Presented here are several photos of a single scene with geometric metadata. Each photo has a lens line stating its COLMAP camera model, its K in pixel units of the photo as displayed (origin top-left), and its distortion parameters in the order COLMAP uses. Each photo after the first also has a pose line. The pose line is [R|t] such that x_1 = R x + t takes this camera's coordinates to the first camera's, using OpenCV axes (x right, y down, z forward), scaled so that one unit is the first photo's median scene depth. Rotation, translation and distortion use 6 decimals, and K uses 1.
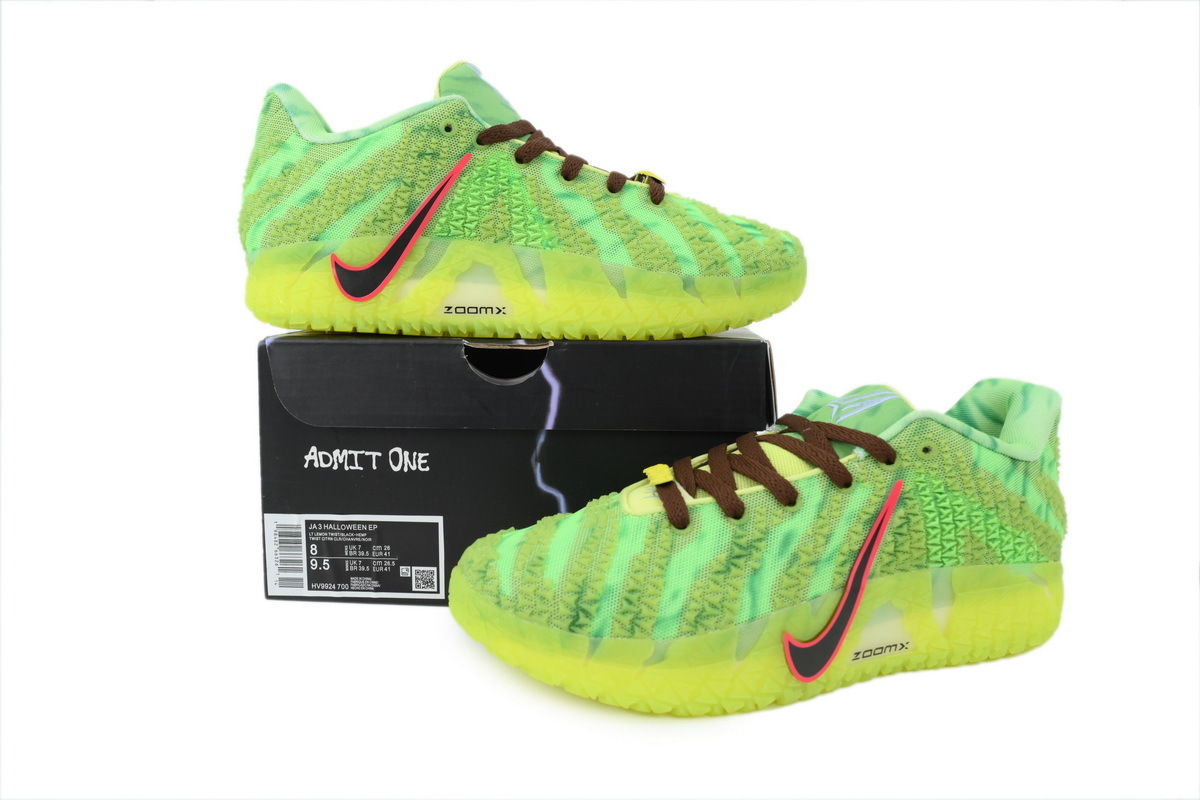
lens RADIAL K [[951.7, 0, 595.4], [0, 951.7, 407.3], [0, 0, 1]] dist [0.010882, 0.001637]
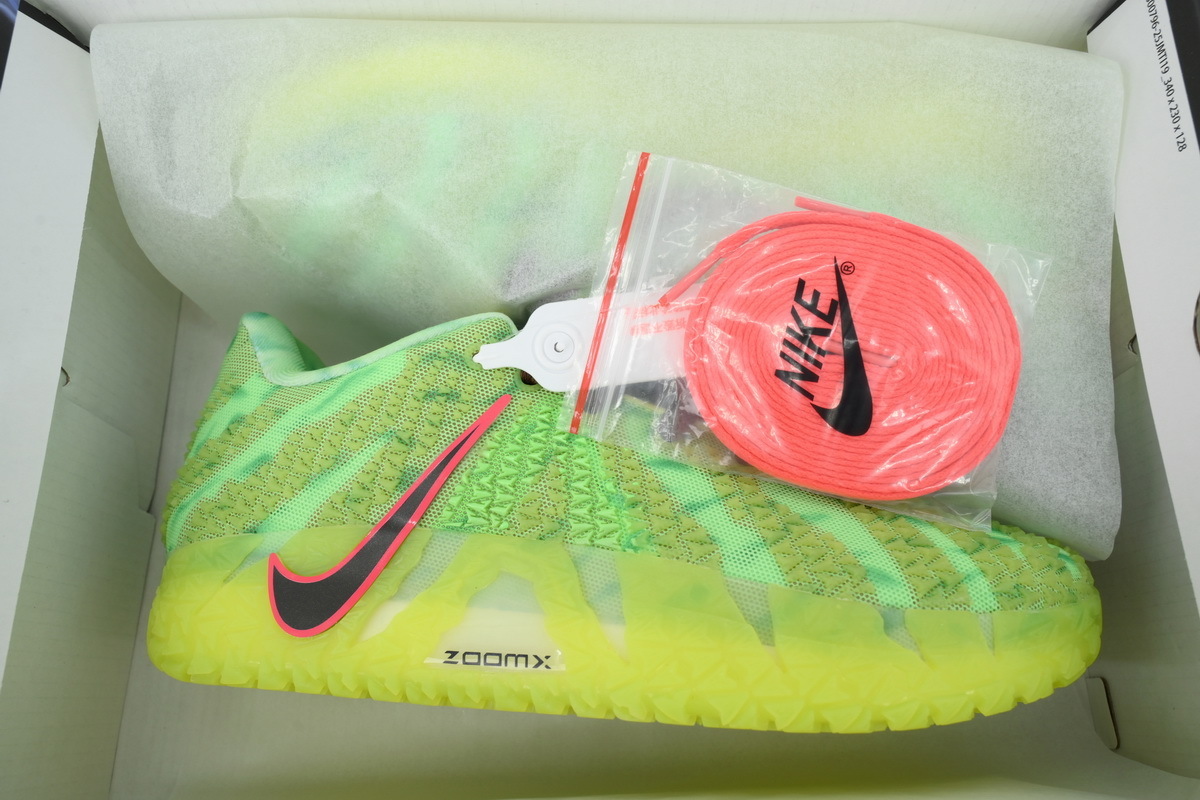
lens RADIAL K [[933.6, 0, 598.0], [0, 933.6, 400.7], [0, 0, 1]] dist [-0.003754, -0.000631]
pose [[0.993551, 0.008010, -0.113104, -0.006920], [-0.050872, 0.922964, -0.381510, -0.037145], [0.101335, 0.384803, 0.917419, 0.455381]]
